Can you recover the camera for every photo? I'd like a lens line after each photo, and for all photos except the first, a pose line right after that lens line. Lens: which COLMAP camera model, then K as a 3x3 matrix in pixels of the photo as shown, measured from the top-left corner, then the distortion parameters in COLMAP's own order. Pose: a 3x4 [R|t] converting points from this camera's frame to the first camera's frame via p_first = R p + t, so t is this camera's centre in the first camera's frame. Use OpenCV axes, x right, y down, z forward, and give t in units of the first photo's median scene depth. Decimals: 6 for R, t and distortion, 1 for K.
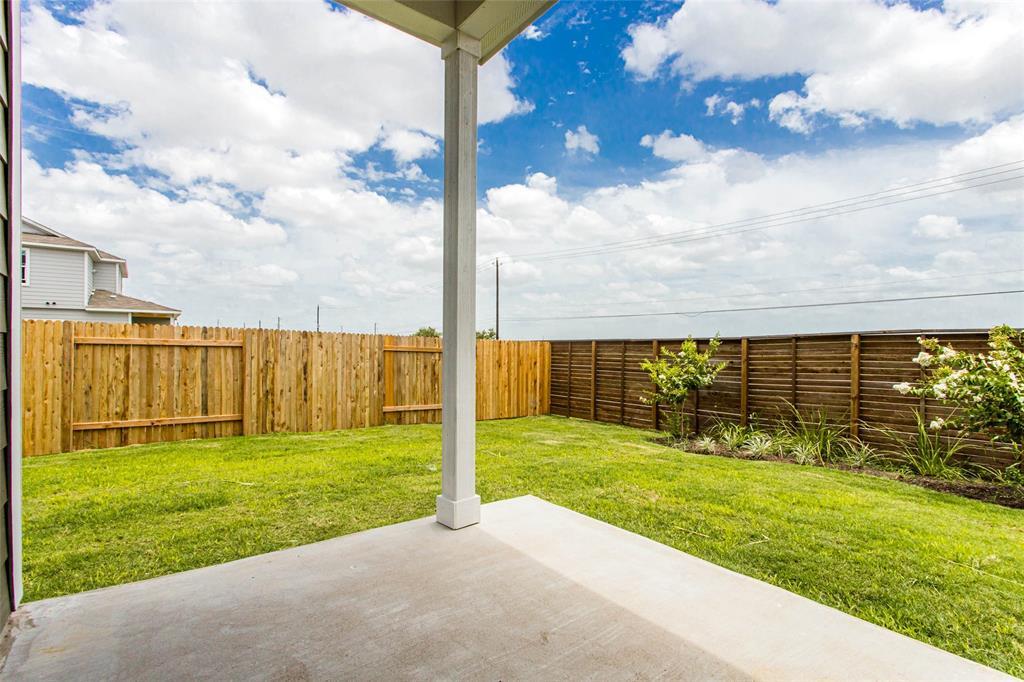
lens RADIAL K [[487.0, 0, 520.0], [0, 487.0, 344.0], [0, 0, 1]] dist [0.000656, 0.000163]
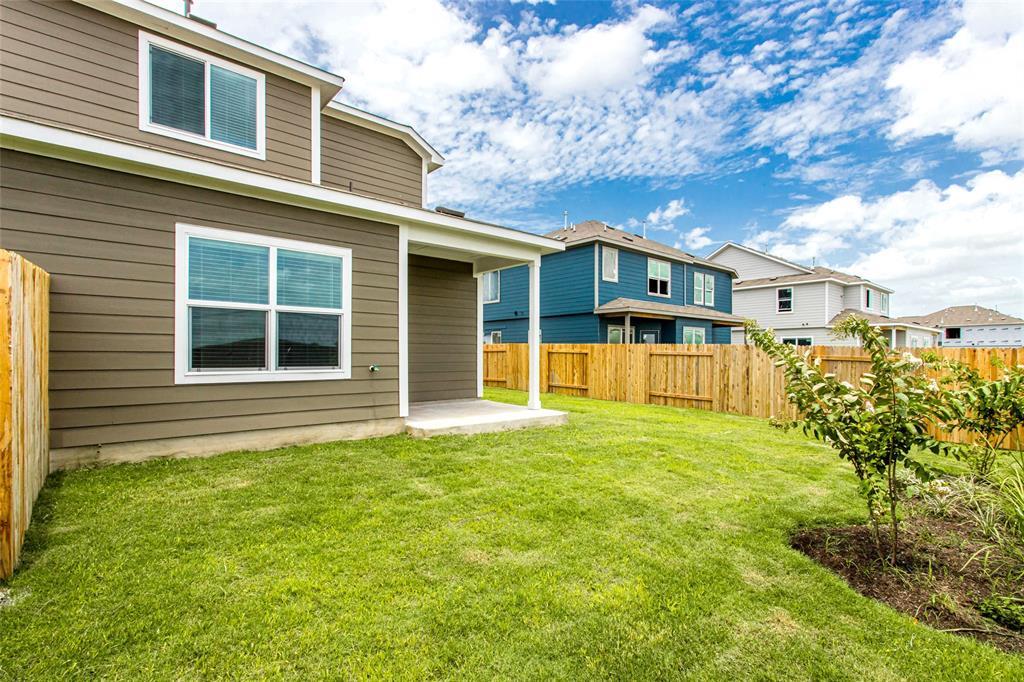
lens RADIAL K [[487.0, 0, 520.0], [0, 487.0, 344.0], [0, 0, 1]] dist [0.000656, 0.000163]
pose [[0.077944, -0.017040, -0.996812, 1.034478], [0.001477, 0.999855, -0.016977, -0.008054], [0.996957, -0.000149, 0.077958, 0.233719]]
